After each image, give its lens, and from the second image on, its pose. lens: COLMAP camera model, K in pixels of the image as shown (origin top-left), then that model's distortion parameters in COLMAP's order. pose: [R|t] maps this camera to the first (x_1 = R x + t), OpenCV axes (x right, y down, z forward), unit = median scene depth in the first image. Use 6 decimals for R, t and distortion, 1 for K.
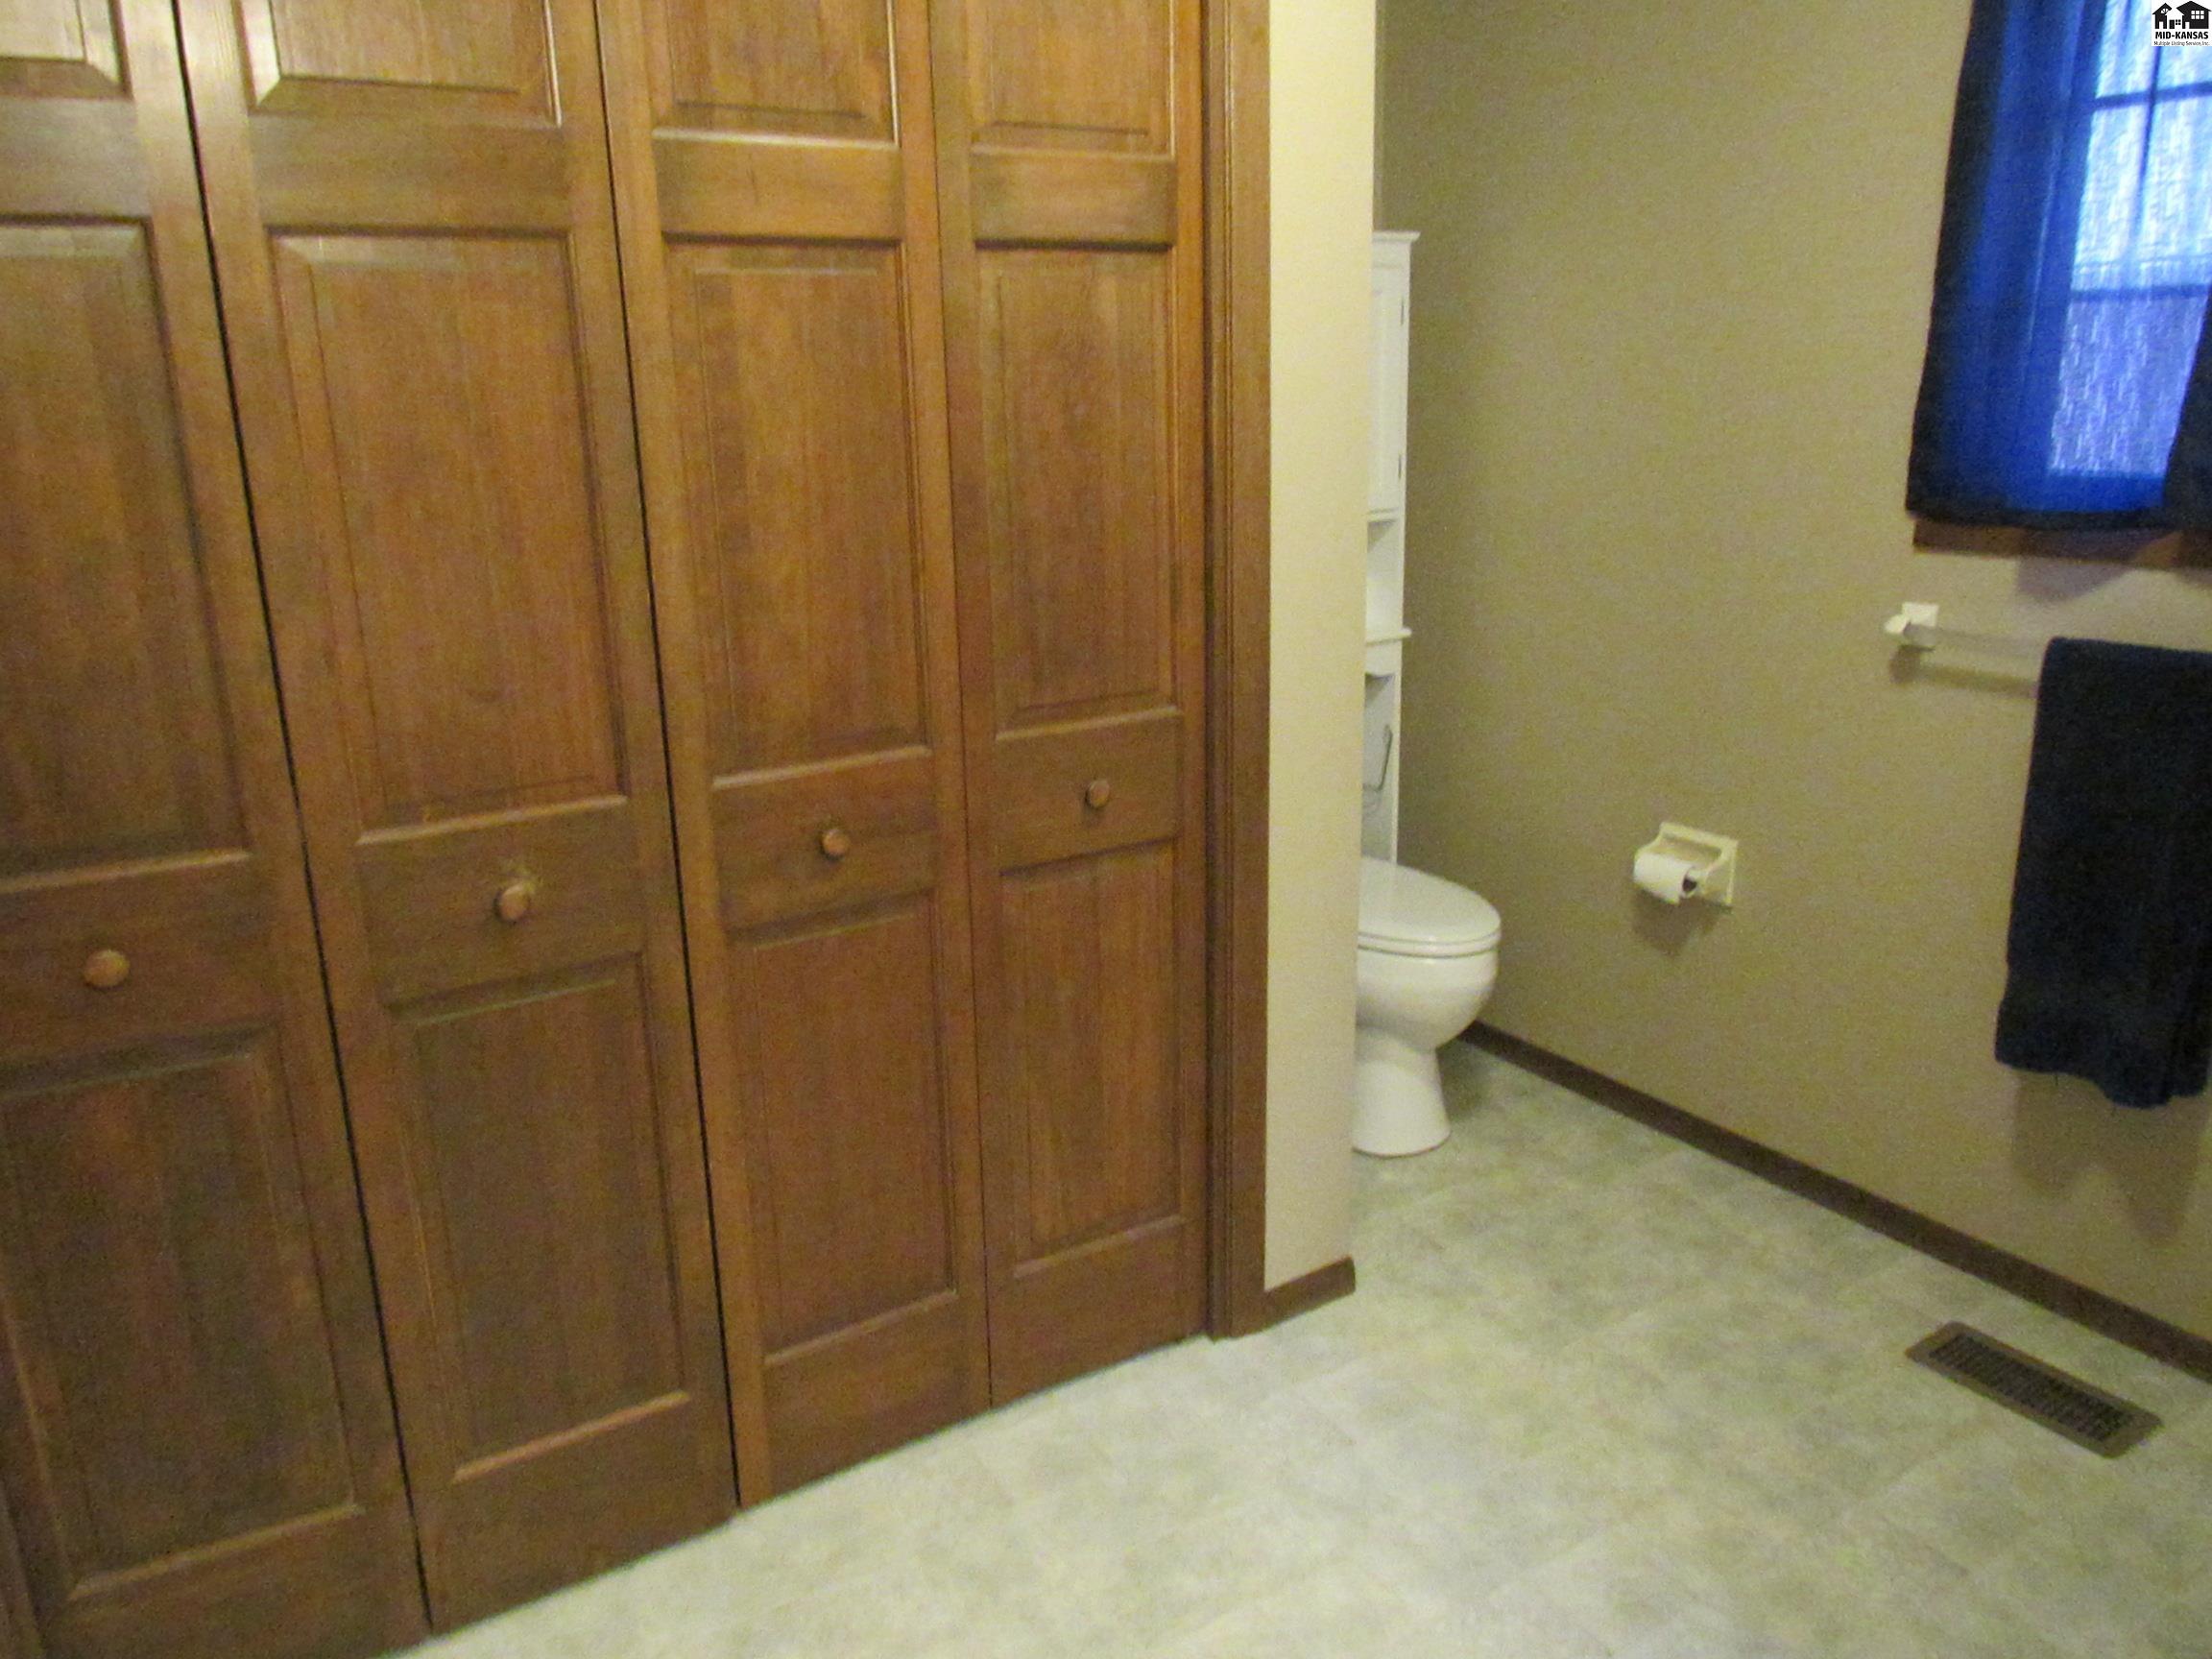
lens RADIAL K [[1616.9, 0, 1111.4], [0, 1616.9, 829.5], [0, 0, 1]] dist [0.004222, 0.001960]
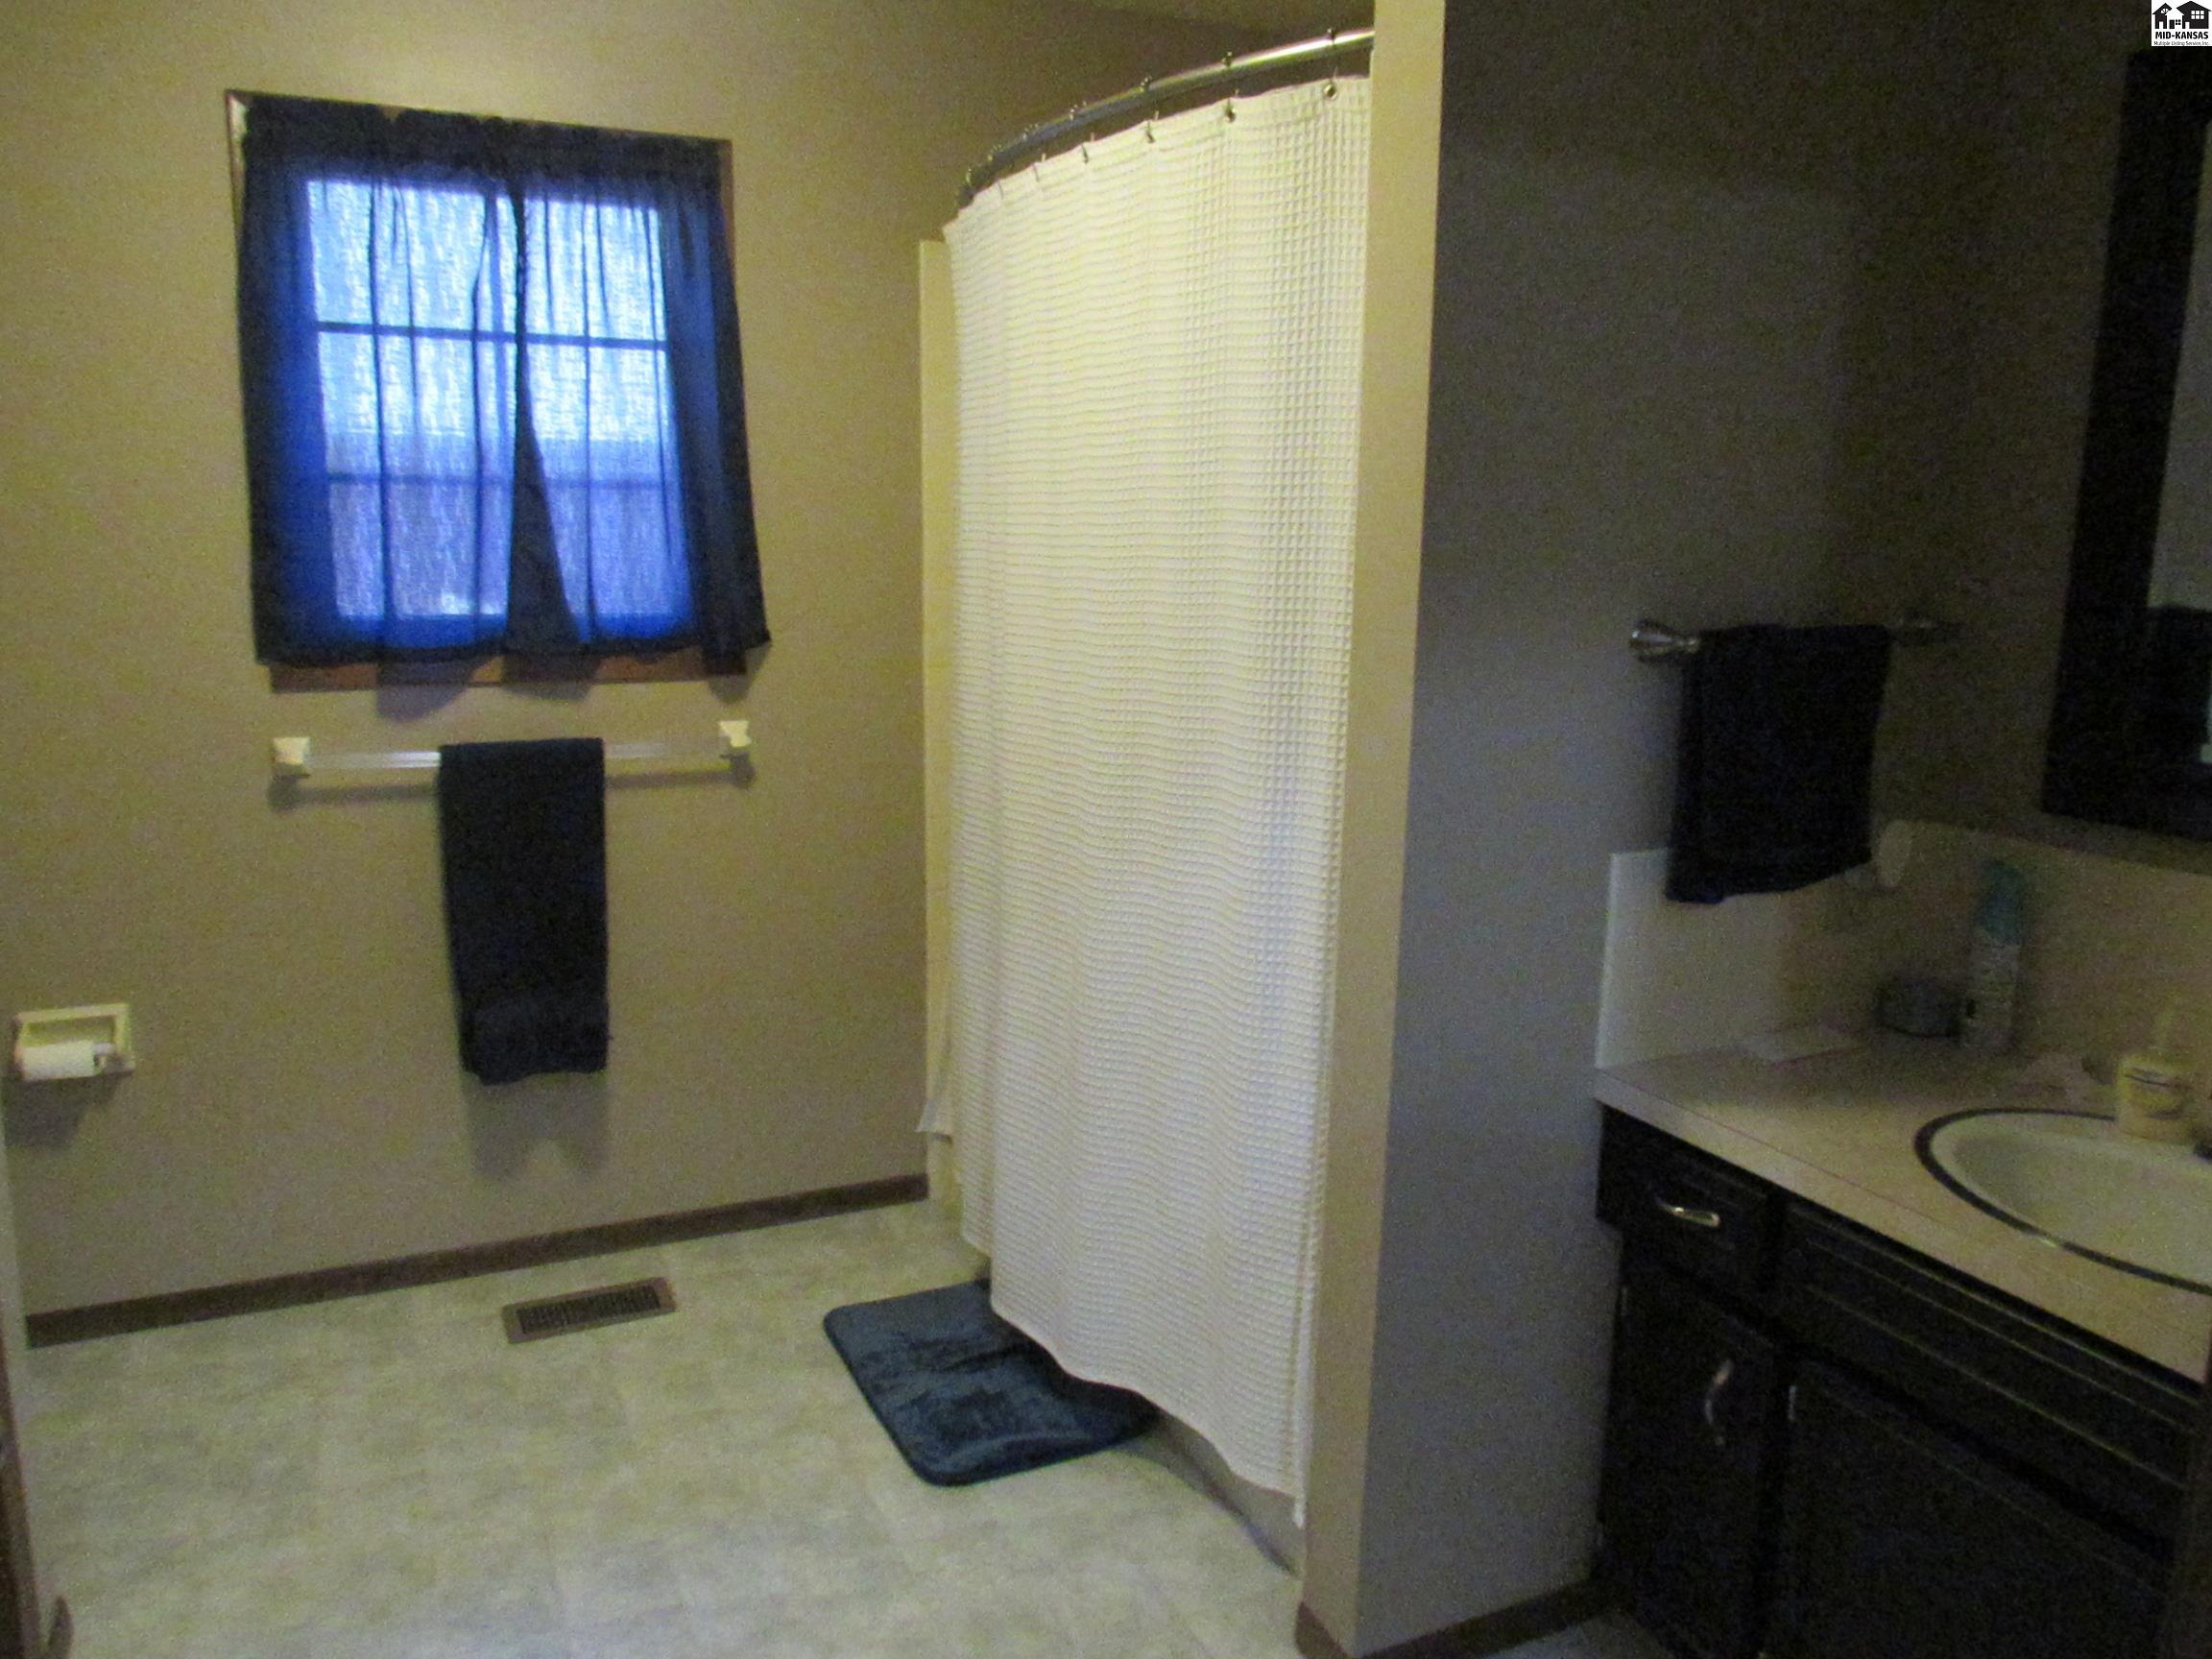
lens RADIAL K [[1616.9, 0, 1111.4], [0, 1616.9, 829.5], [0, 0, 1]] dist [0.004222, 0.001960]
pose [[0.104447, -0.162980, 0.981085, -0.574301], [0.243177, 0.960722, 0.133709, -0.092863], [-0.964342, 0.224612, 0.139978, 0.318468]]
